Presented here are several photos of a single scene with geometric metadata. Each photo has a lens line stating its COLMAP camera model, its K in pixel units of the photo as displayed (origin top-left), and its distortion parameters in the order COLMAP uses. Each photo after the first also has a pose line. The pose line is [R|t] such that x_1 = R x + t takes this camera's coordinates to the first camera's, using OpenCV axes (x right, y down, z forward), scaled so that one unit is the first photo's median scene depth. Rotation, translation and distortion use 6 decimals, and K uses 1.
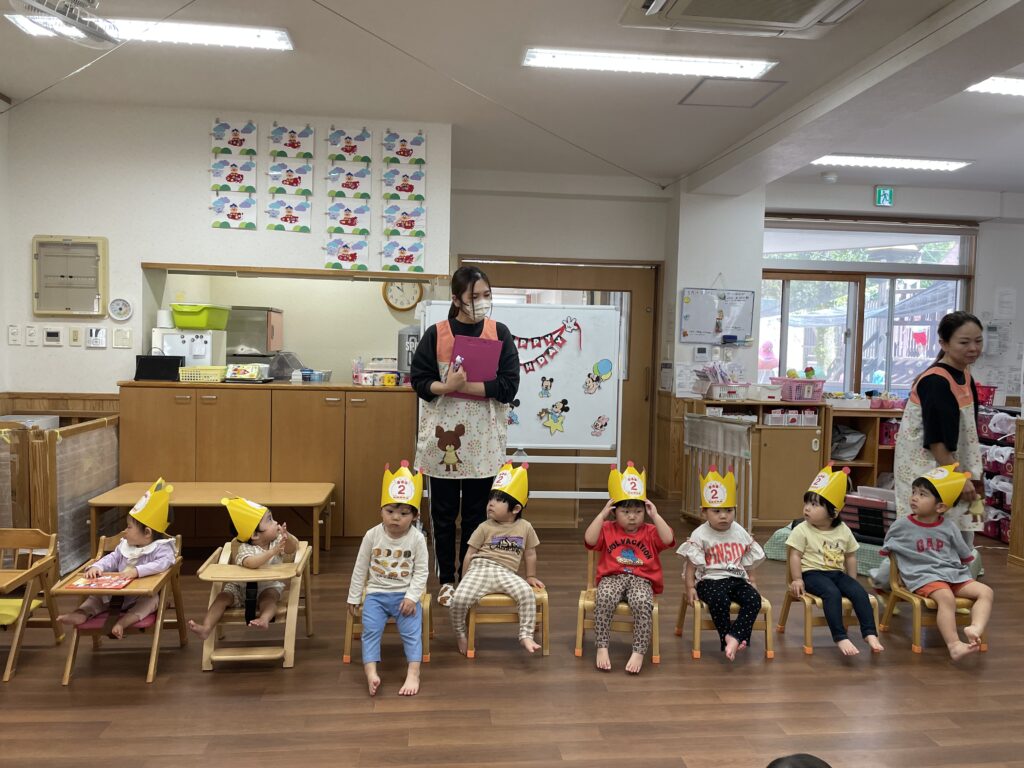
lens RADIAL K [[774.5, 0, 503.2], [0, 774.5, 387.8], [0, 0, 1]] dist [0.022958, -0.070837]
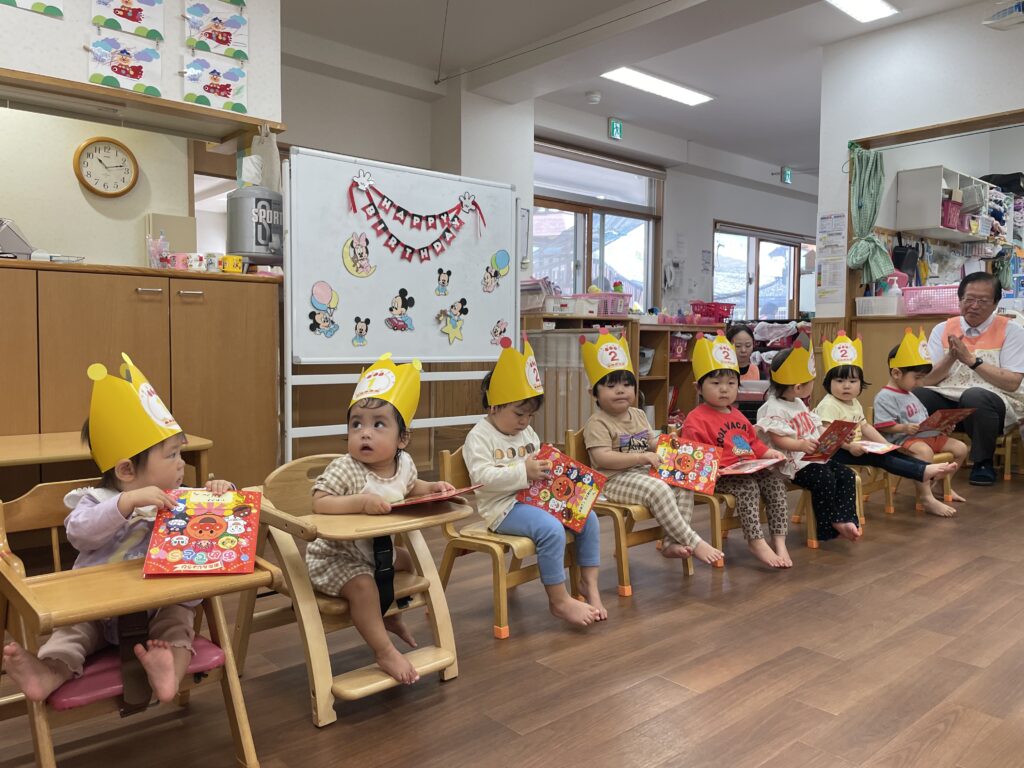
lens RADIAL K [[774.5, 0, 521.1], [0, 774.5, 386.3], [0, 0, 1]] dist [0.022958, -0.070837]
pose [[0.795815, -0.053803, 0.603145, -0.335627], [0.044553, 0.998548, 0.030289, 0.078736], [-0.603898, 0.002767, 0.797057, 0.319509]]
